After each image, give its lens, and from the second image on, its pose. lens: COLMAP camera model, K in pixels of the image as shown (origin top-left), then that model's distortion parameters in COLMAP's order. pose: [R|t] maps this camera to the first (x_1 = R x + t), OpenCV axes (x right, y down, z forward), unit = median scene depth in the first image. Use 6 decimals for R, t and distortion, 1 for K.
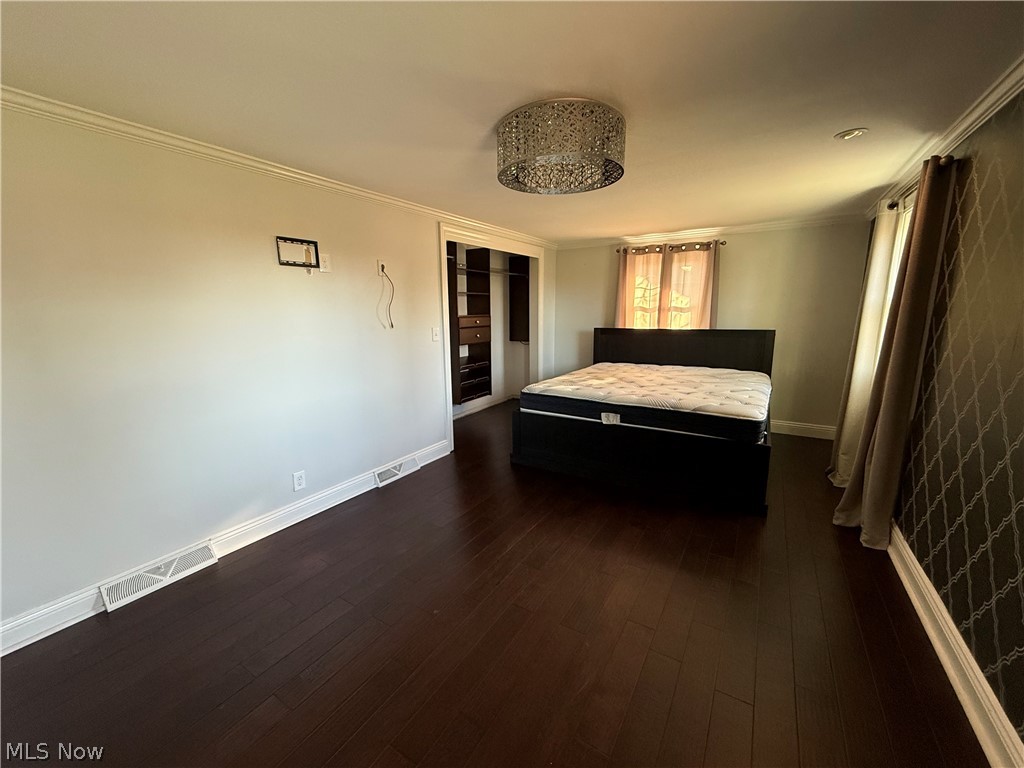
lens RADIAL K [[407.9, 0, 510.1], [0, 407.9, 384.9], [0, 0, 1]] dist [-0.000365, 0.000332]
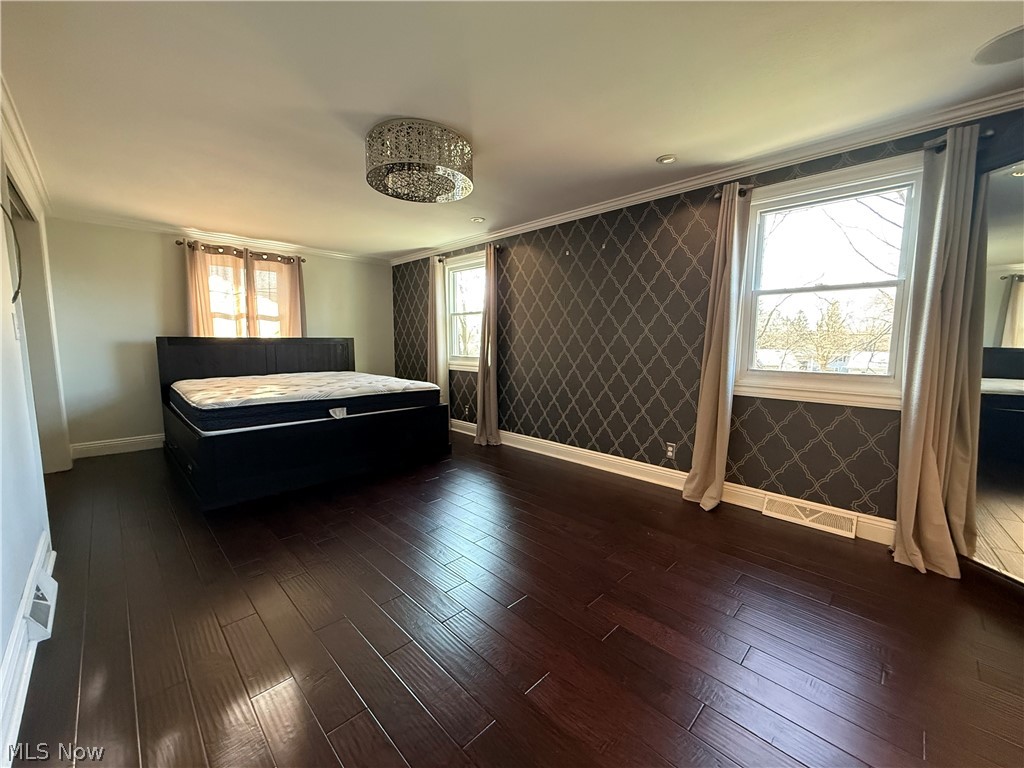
lens RADIAL K [[407.9, 0, 510.1], [0, 407.9, 384.9], [0, 0, 1]] dist [-0.000365, 0.000332]
pose [[0.222479, -0.094002, 0.970395, -0.435125], [0.170644, 0.983730, 0.056171, 0.019425], [-0.959887, 0.153095, 0.234900, 0.230894]]
